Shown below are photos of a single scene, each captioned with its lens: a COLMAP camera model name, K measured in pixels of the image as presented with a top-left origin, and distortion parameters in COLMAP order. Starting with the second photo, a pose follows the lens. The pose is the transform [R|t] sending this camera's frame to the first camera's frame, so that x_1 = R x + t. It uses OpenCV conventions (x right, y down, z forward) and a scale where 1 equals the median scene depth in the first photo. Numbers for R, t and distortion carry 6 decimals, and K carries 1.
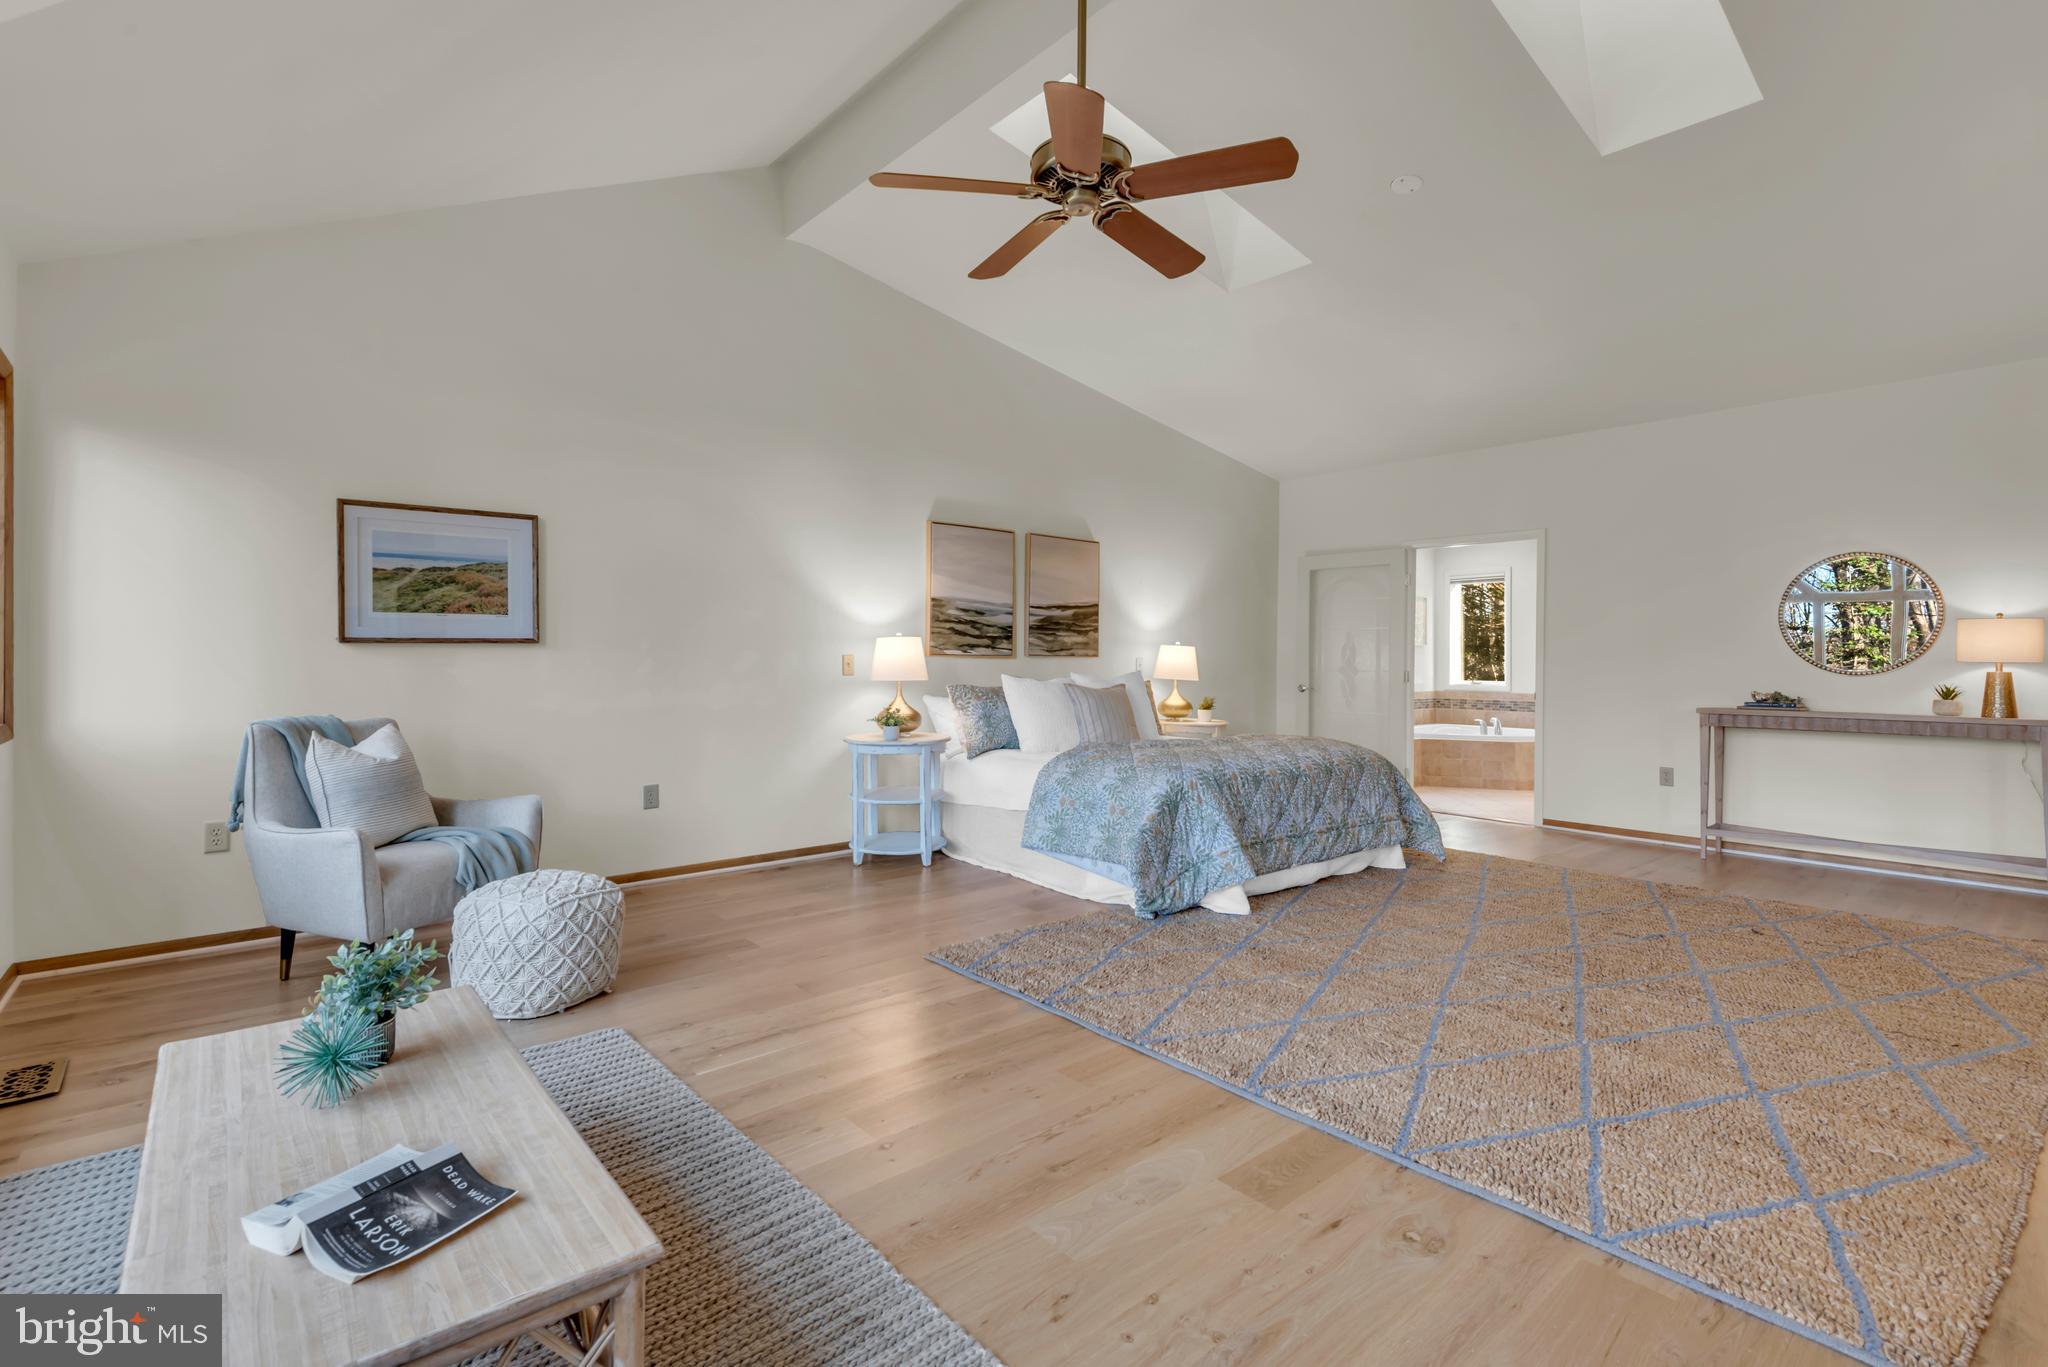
lens RADIAL K [[927.1, 0, 1017.3], [0, 927.1, 664.9], [0, 0, 1]] dist [0.040273, -0.015284]
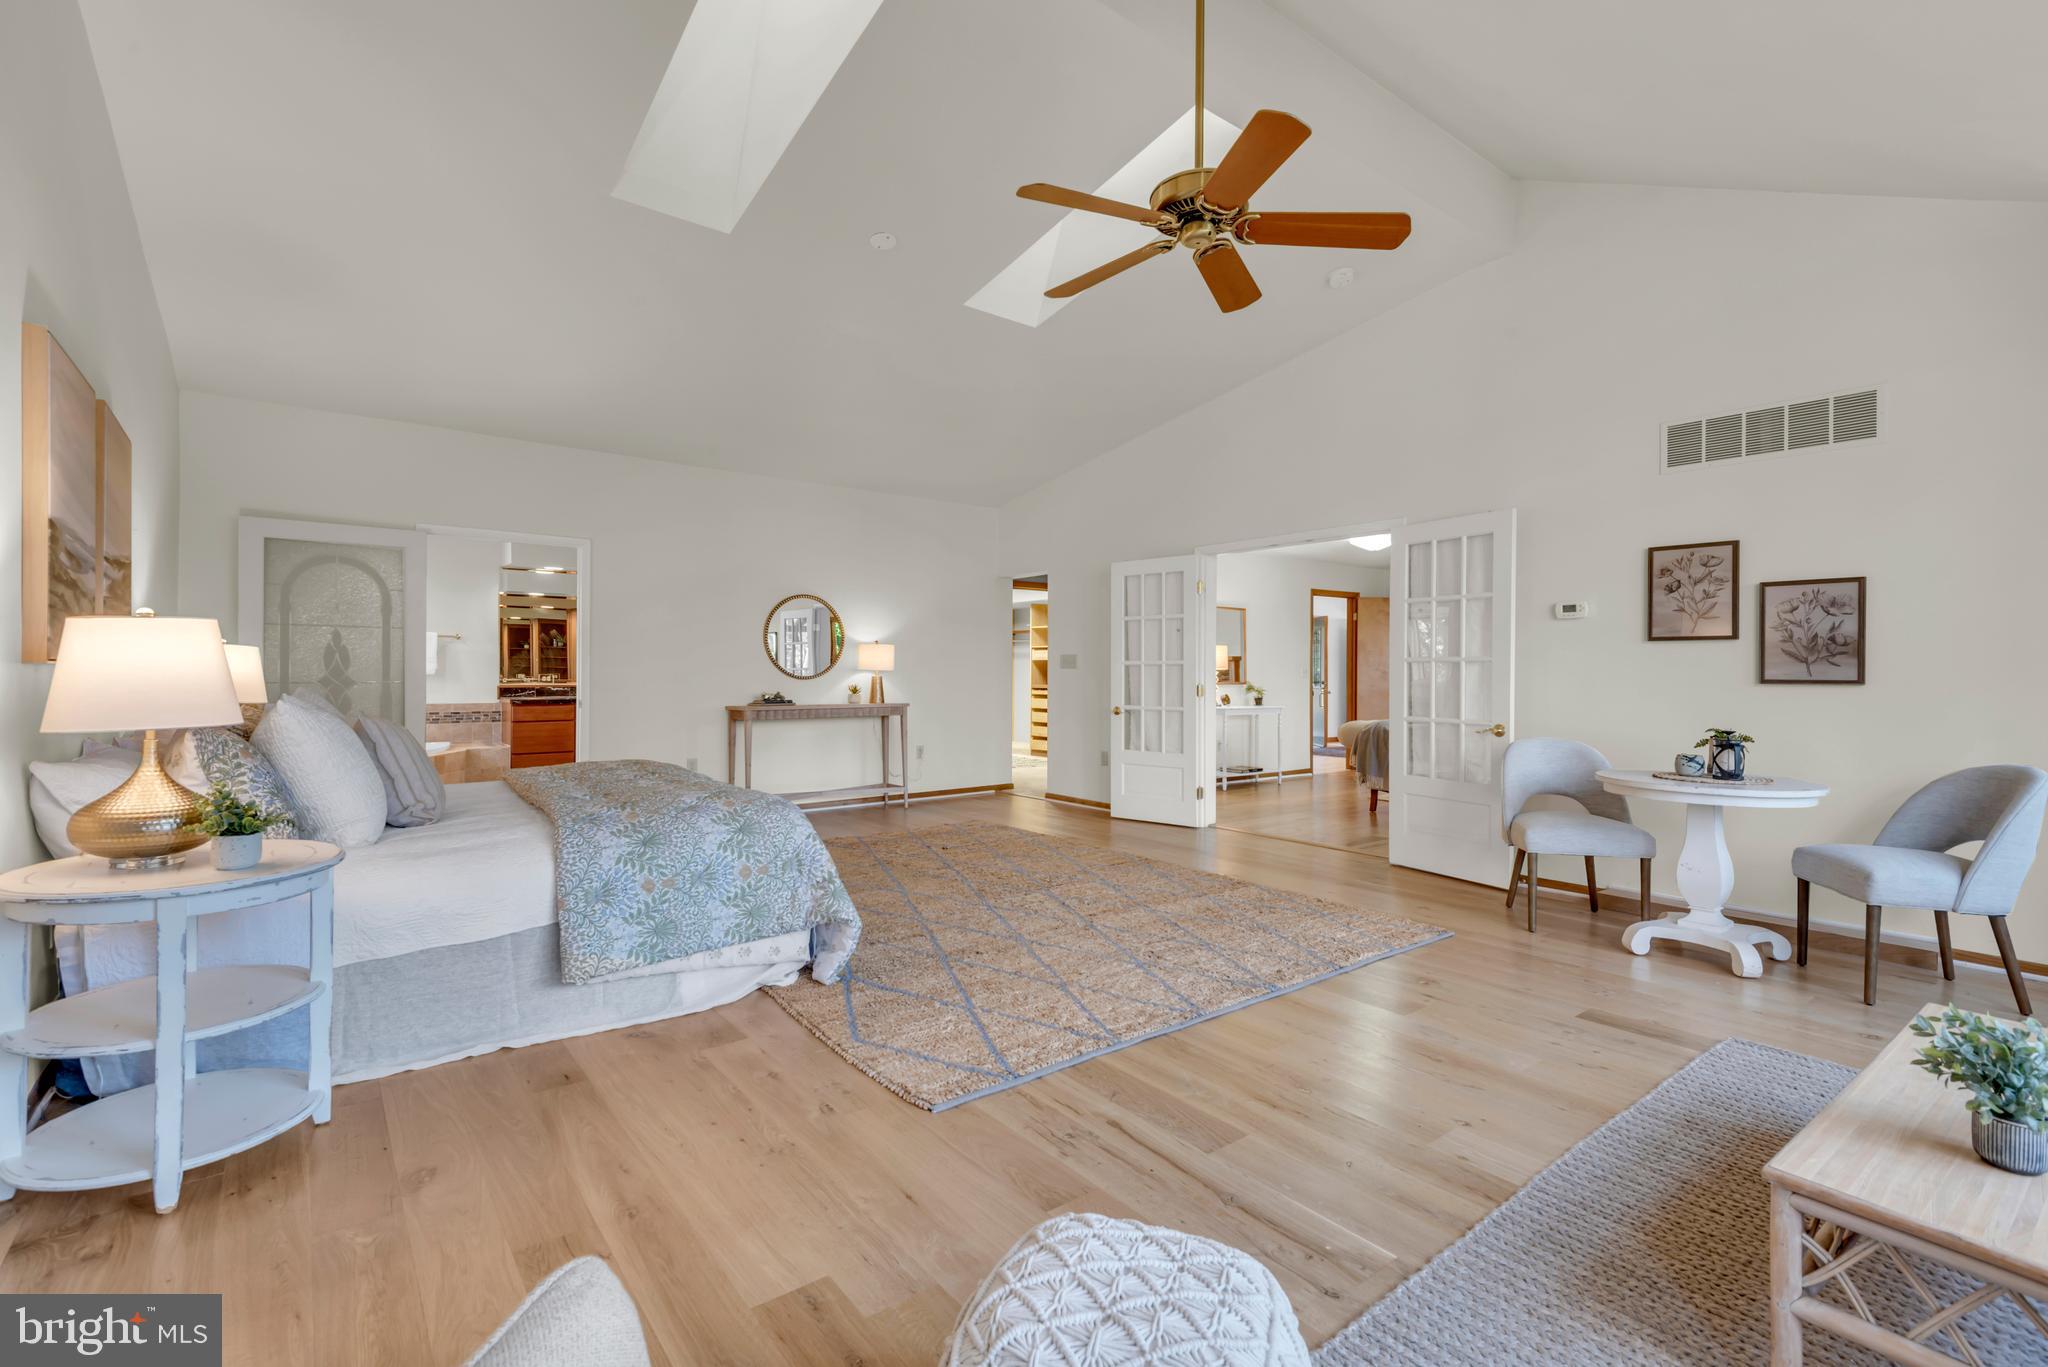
lens RADIAL K [[927.1, 0, 1017.3], [0, 927.1, 664.9], [0, 0, 1]] dist [0.040273, -0.015284]
pose [[0.042751, 0.002411, 0.999083, -0.580105], [0.002544, 0.999994, -0.002522, -0.007169], [-0.999083, 0.002650, 0.042744, 0.680283]]
